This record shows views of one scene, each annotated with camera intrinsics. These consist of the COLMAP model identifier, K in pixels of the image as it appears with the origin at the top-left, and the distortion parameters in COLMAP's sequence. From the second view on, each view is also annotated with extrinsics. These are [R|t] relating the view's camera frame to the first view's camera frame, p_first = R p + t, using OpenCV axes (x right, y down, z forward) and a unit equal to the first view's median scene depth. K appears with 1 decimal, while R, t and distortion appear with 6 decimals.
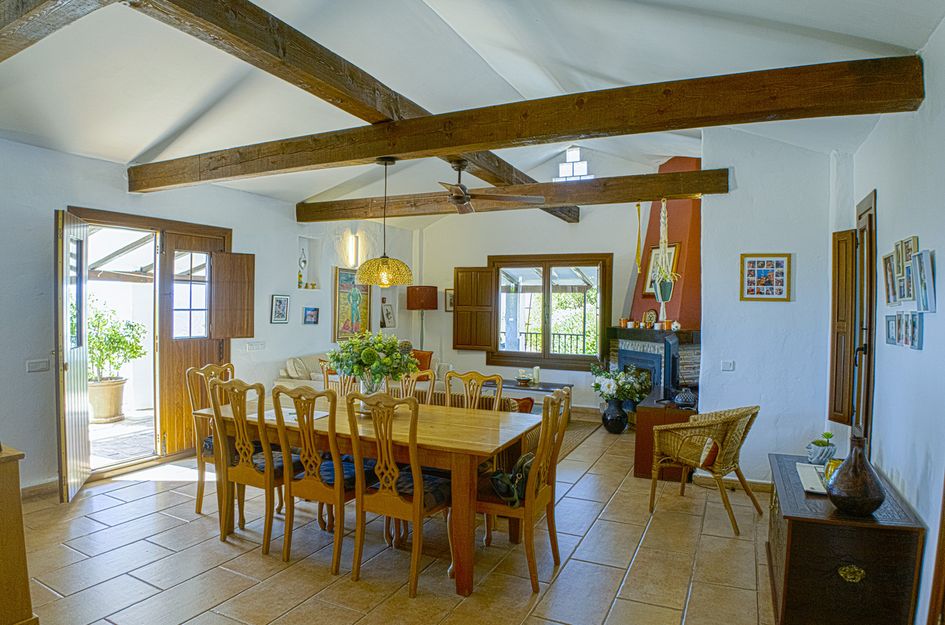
lens RADIAL K [[577.1, 0, 471.9], [0, 577.1, 304.7], [0, 0, 1]] dist [-0.101265, -0.002431]
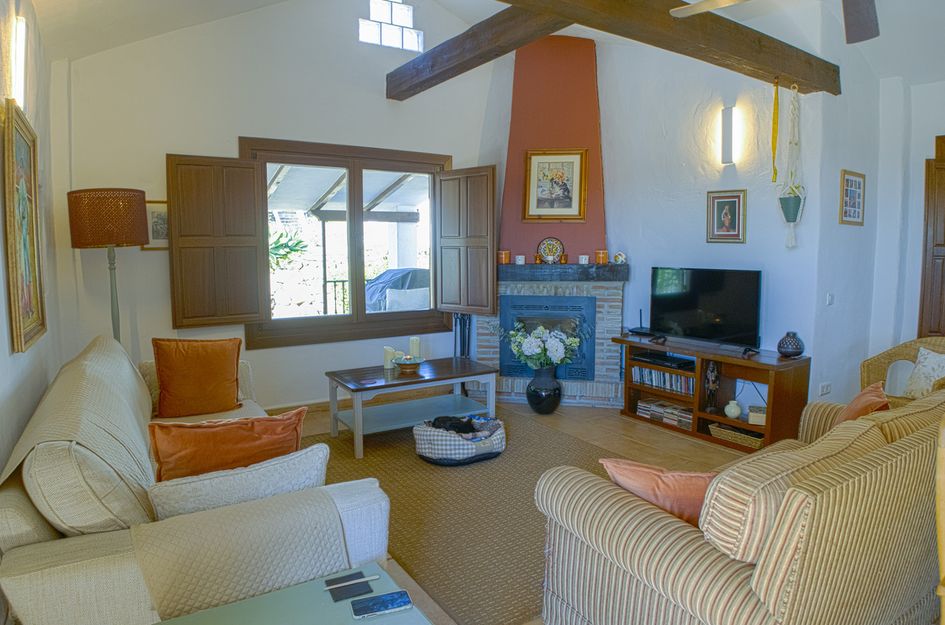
lens RADIAL K [[577.1, 0, 477.0], [0, 577.1, 310.6], [0, 0, 1]] dist [-0.101265, -0.002431]
pose [[0.518906, -0.105547, 0.848290, -0.337459], [0.011039, 0.993093, 0.116811, 0.013124], [-0.854760, -0.051250, 0.516487, 0.630823]]
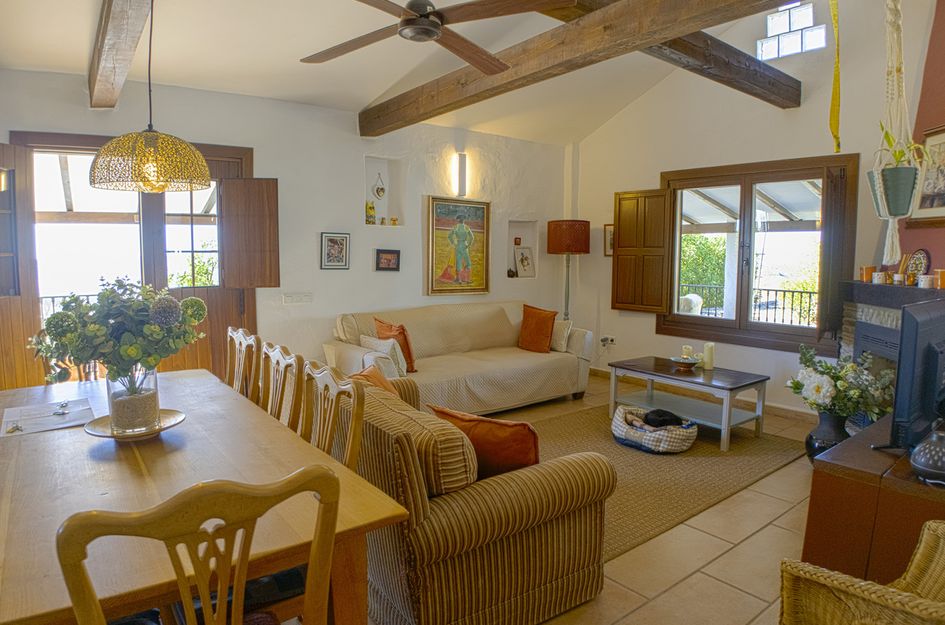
lens RADIAL K [[577.1, 0, 470.1], [0, 577.1, 310.6], [0, 0, 1]] dist [-0.101265, -0.002431]
pose [[0.884269, 0.037297, -0.465486, 0.164030], [0.005519, 0.995901, 0.090279, 0.016370], [0.466945, -0.082400, 0.880439, 0.337963]]
